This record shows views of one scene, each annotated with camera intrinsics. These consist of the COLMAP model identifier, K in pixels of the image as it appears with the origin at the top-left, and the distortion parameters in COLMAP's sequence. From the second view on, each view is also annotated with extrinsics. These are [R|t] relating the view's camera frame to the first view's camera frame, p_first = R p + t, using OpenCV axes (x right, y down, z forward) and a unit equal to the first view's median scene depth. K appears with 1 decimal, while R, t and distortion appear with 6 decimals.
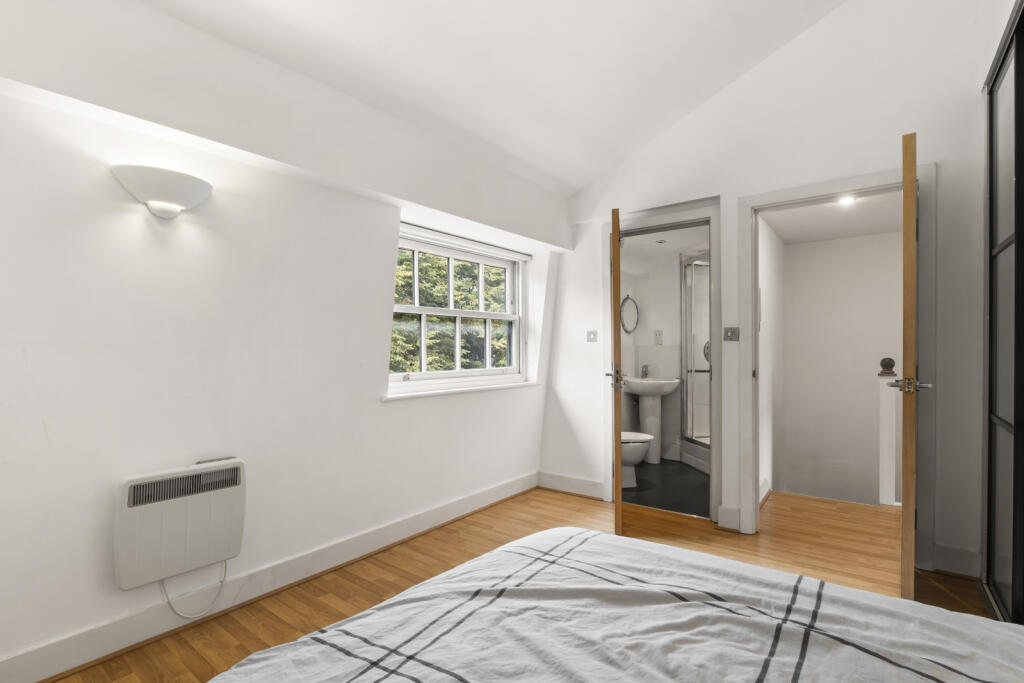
lens RADIAL K [[482.4, 0, 513.1], [0, 482.4, 352.9], [0, 0, 1]] dist [-0.000513, -0.000068]
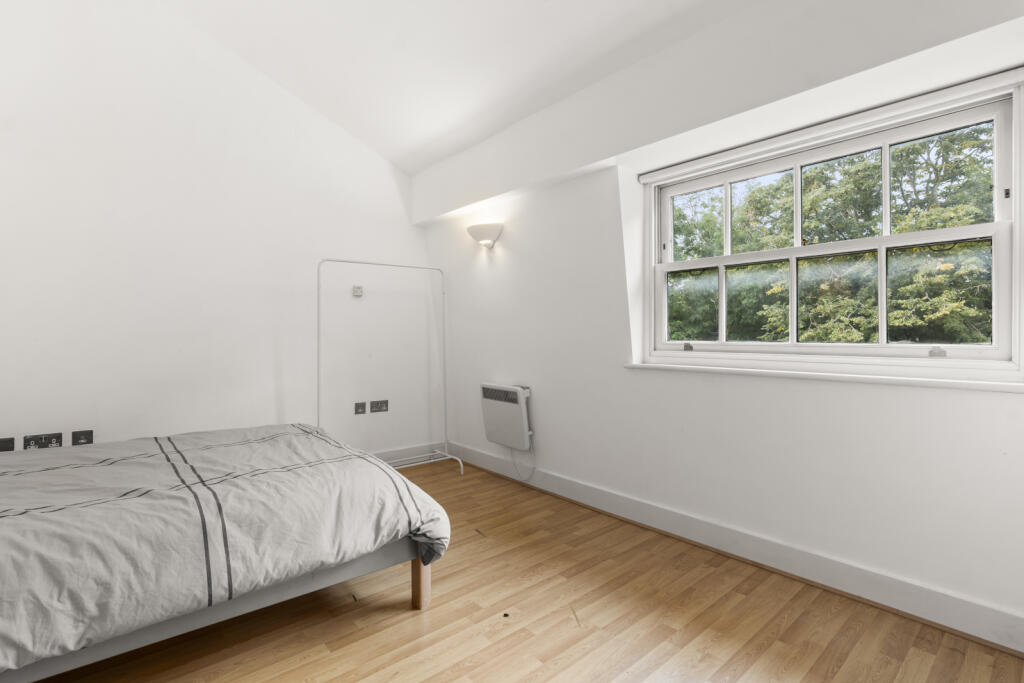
lens RADIAL K [[491.5, 0, 511.1], [0, 491.5, 325.6], [0, 0, 1]] dist [-0.002882, -0.000438]
pose [[-0.203602, 0.011607, -0.978985, 0.546613], [0.017906, 0.999807, 0.008130, 0.002356], [0.978890, -0.015874, -0.203770, 0.721690]]
